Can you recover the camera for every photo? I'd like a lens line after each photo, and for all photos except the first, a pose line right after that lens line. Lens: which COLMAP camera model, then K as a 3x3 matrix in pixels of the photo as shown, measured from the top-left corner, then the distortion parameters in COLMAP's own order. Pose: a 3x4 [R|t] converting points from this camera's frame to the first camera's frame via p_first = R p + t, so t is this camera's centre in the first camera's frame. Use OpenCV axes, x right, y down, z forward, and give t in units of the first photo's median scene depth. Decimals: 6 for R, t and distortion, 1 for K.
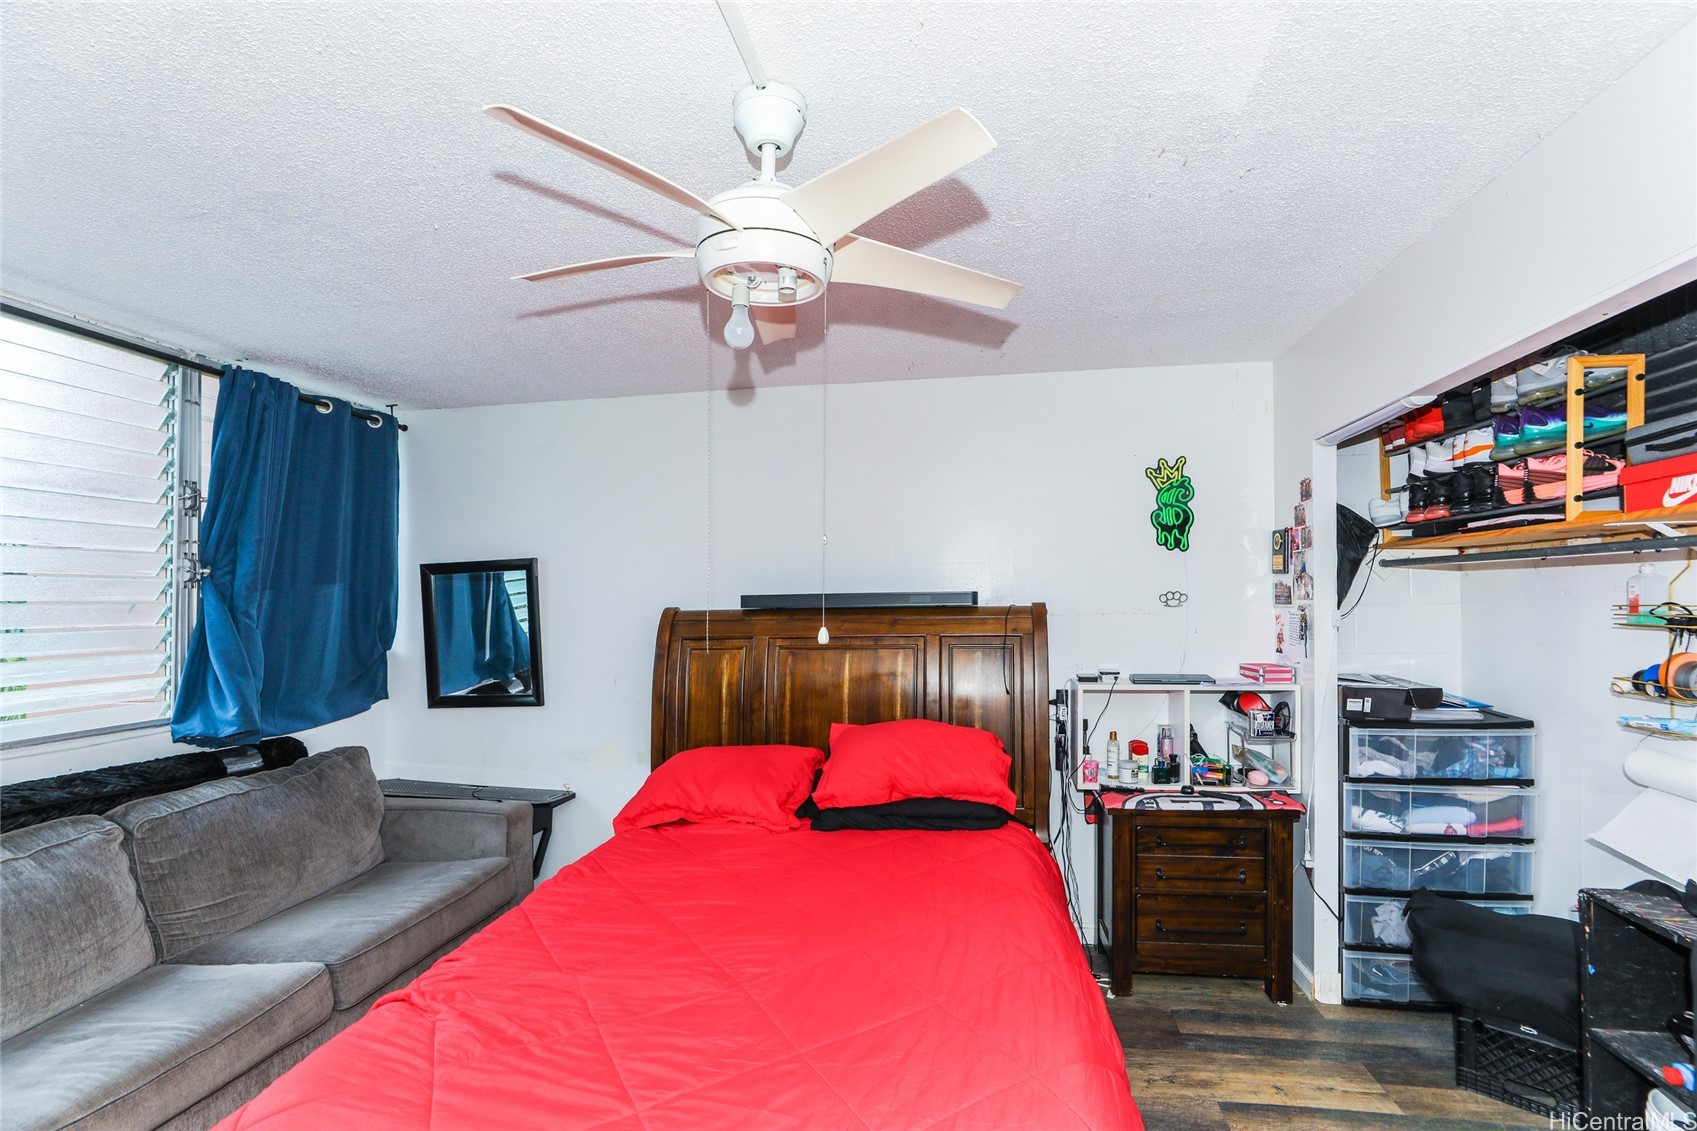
lens RADIAL K [[779.3, 0, 851.9], [0, 779.3, 590.6], [0, 0, 1]] dist [-0.000550, 0.000177]
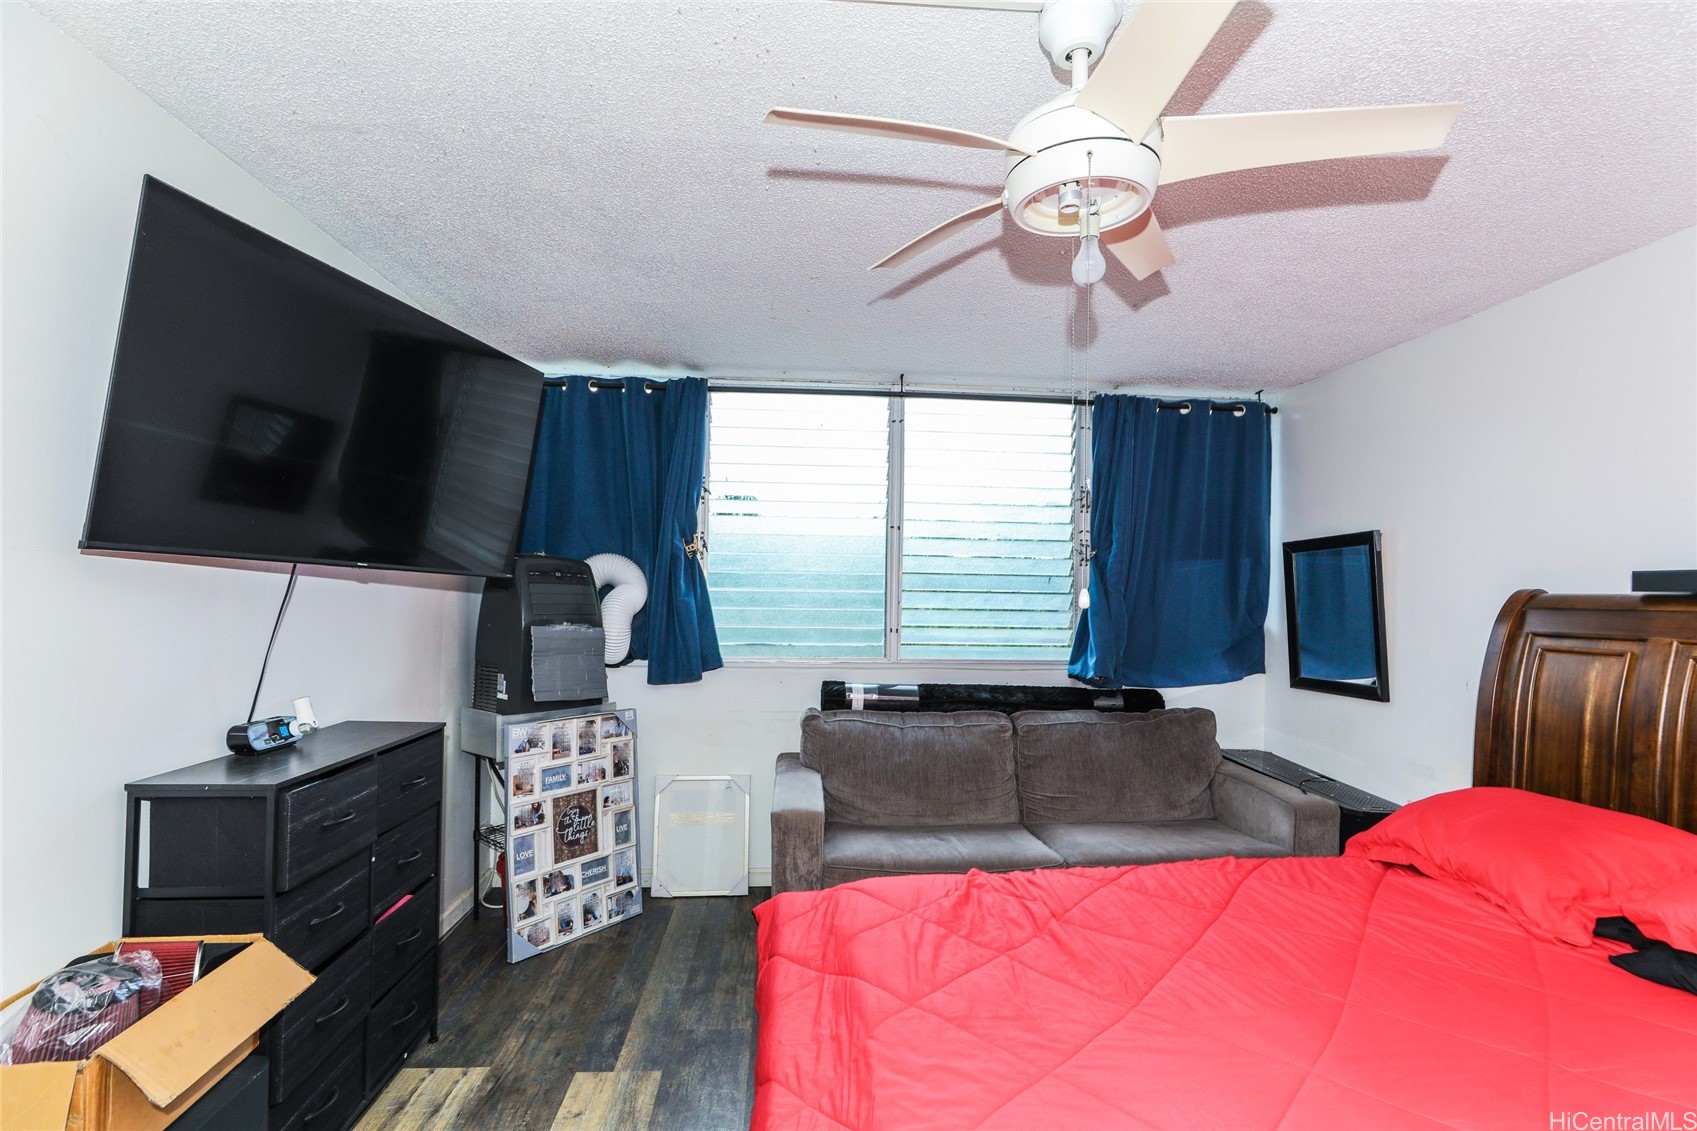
lens RADIAL K [[781.5, 0, 848.5], [0, 781.5, 565.5], [0, 0, 1]] dist [-0.000589, 0.000337]
pose [[0.244810, -0.010894, -0.969510, 0.323668], [-0.007681, 0.999884, -0.013175, 0.014751], [0.969541, 0.010673, 0.244698, 0.239847]]
